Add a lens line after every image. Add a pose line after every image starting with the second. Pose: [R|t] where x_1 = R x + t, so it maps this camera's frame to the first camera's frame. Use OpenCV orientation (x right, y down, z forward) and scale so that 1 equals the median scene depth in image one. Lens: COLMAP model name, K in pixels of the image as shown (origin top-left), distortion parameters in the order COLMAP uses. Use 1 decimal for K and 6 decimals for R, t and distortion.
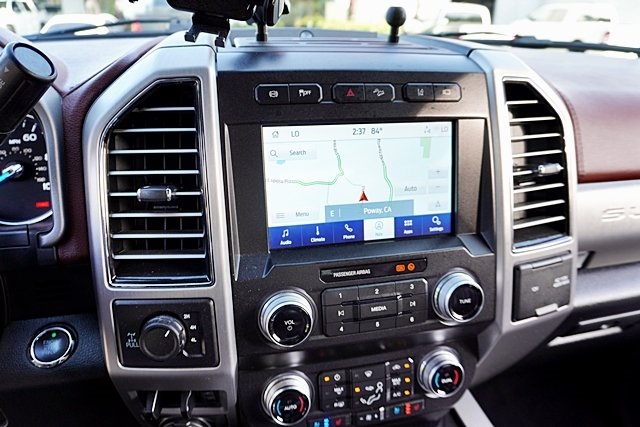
lens RADIAL K [[440.2, 0, 316.7], [0, 440.2, 213.1], [0, 0, 1]] dist [-0.031439, 0.013700]
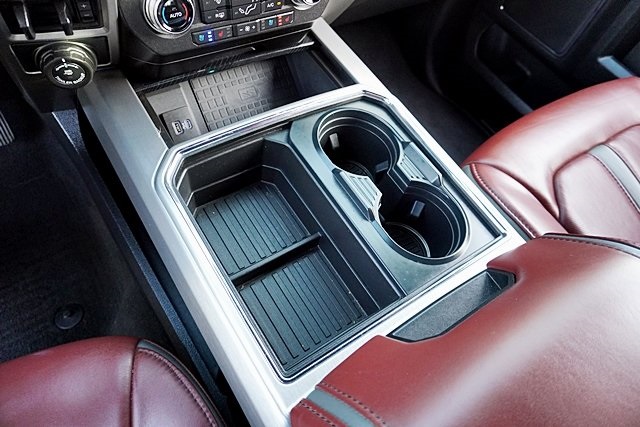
lens RADIAL K [[435.4, 0, 320.4], [0, 435.4, 217.1], [0, 0, 1]] dist [-0.044064, 0.031984]
pose [[0.925091, -0.213720, 0.313895, -0.165923], [-0.008768, 0.814352, 0.580305, 0.239990], [-0.379644, -0.539587, 0.751476, -0.153677]]
